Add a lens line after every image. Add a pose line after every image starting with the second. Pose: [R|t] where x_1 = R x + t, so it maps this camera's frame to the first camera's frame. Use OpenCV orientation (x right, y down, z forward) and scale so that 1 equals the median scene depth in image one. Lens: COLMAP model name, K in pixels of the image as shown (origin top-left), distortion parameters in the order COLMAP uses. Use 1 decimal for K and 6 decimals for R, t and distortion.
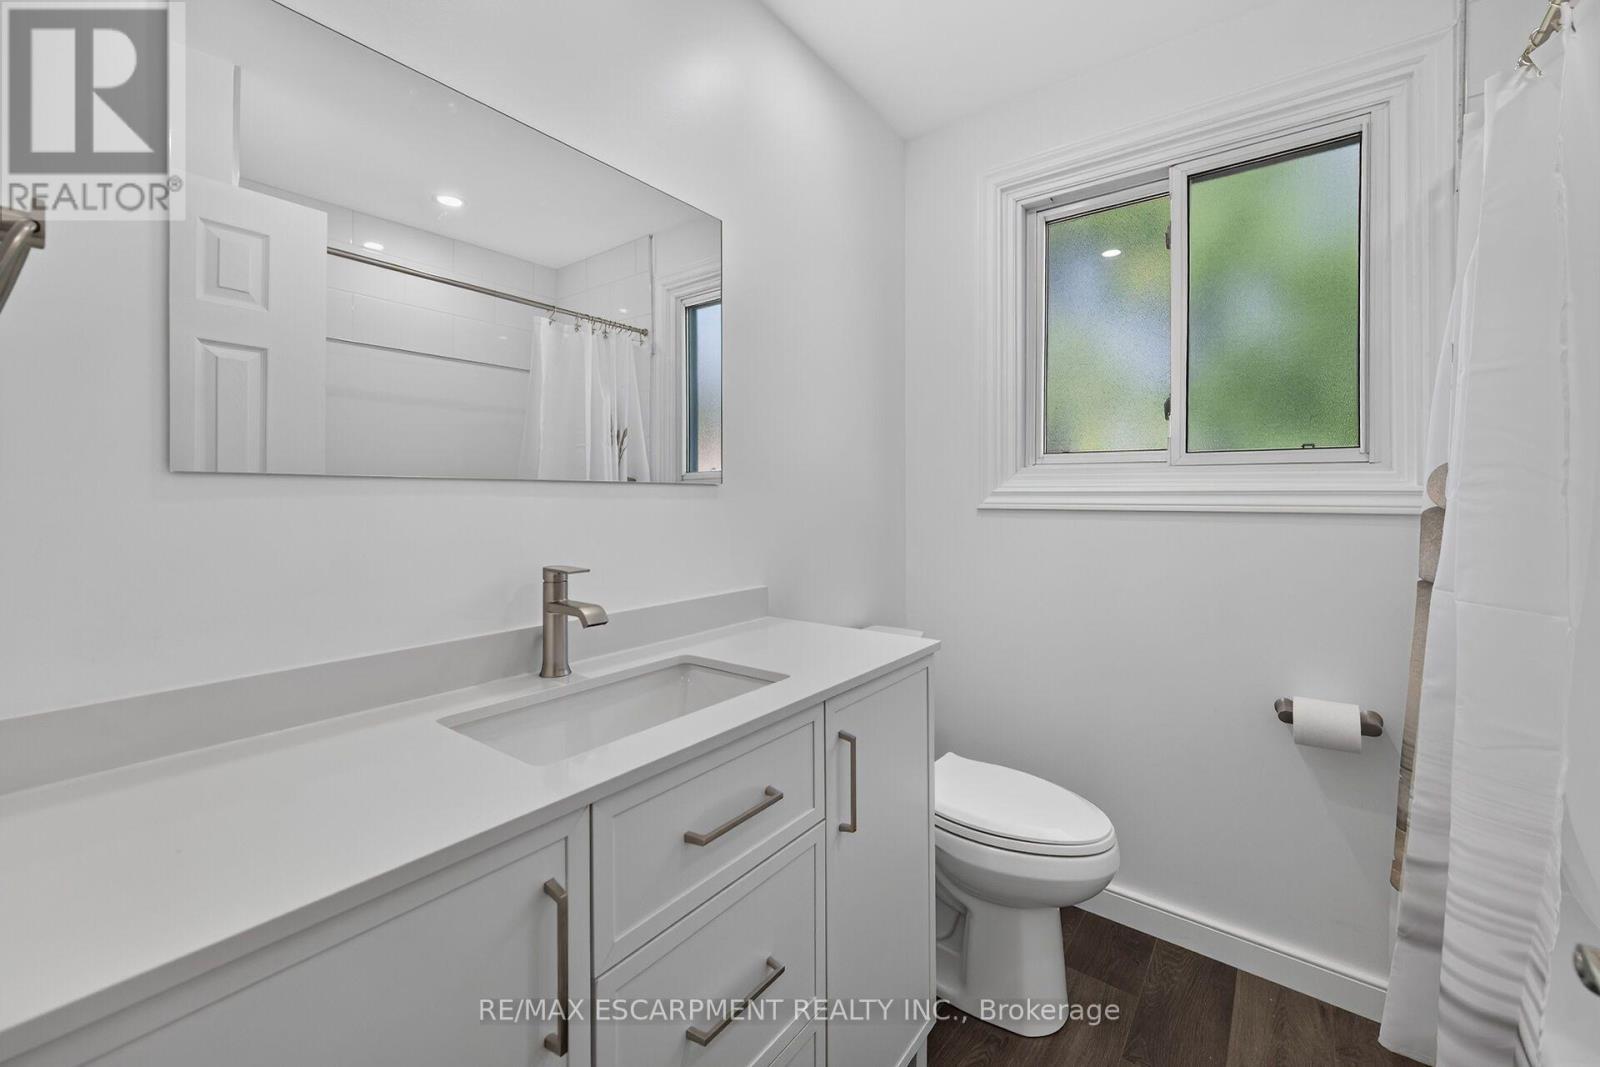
lens RADIAL K [[656.9, 0, 795.5], [0, 656.9, 497.8], [0, 0, 1]] dist [0.020809, 0.000086]
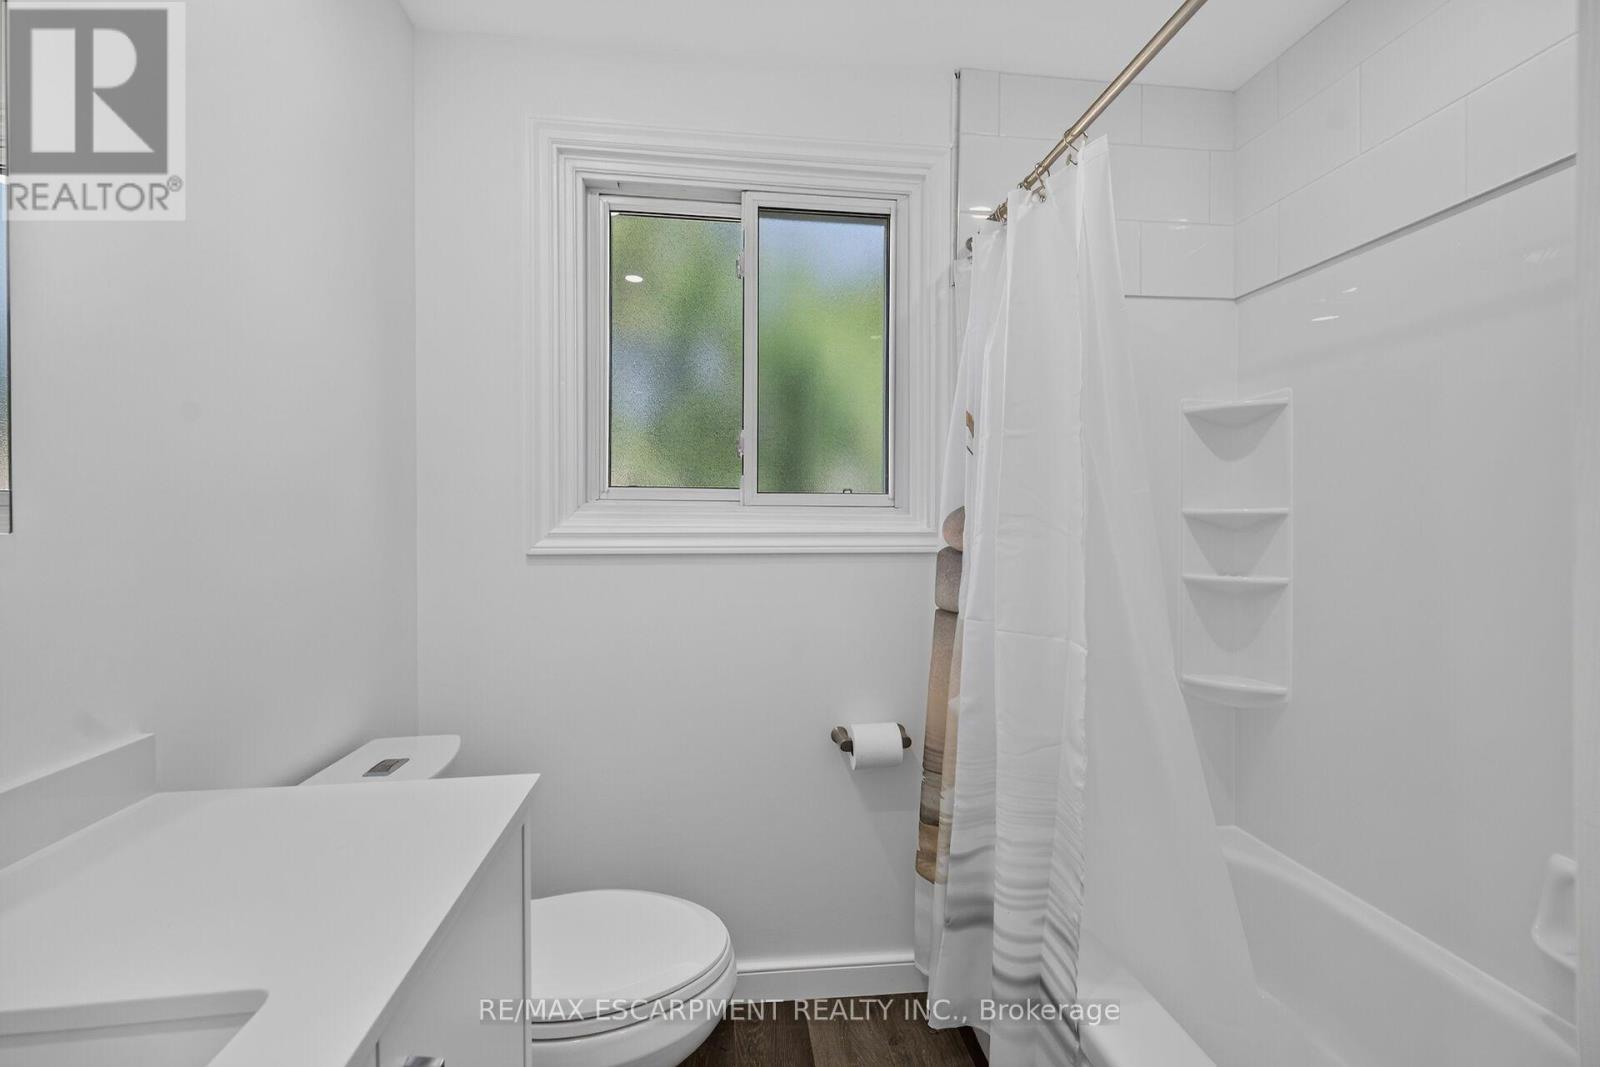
lens RADIAL K [[656.9, 0, 797.2], [0, 656.9, 530.9], [0, 0, 1]] dist [0.020809, 0.000086]
pose [[0.721470, -0.009597, 0.692380, -0.046281], [0.004616, 0.999948, 0.009051, -0.025287], [-0.692431, -0.003334, 0.721477, 0.321147]]
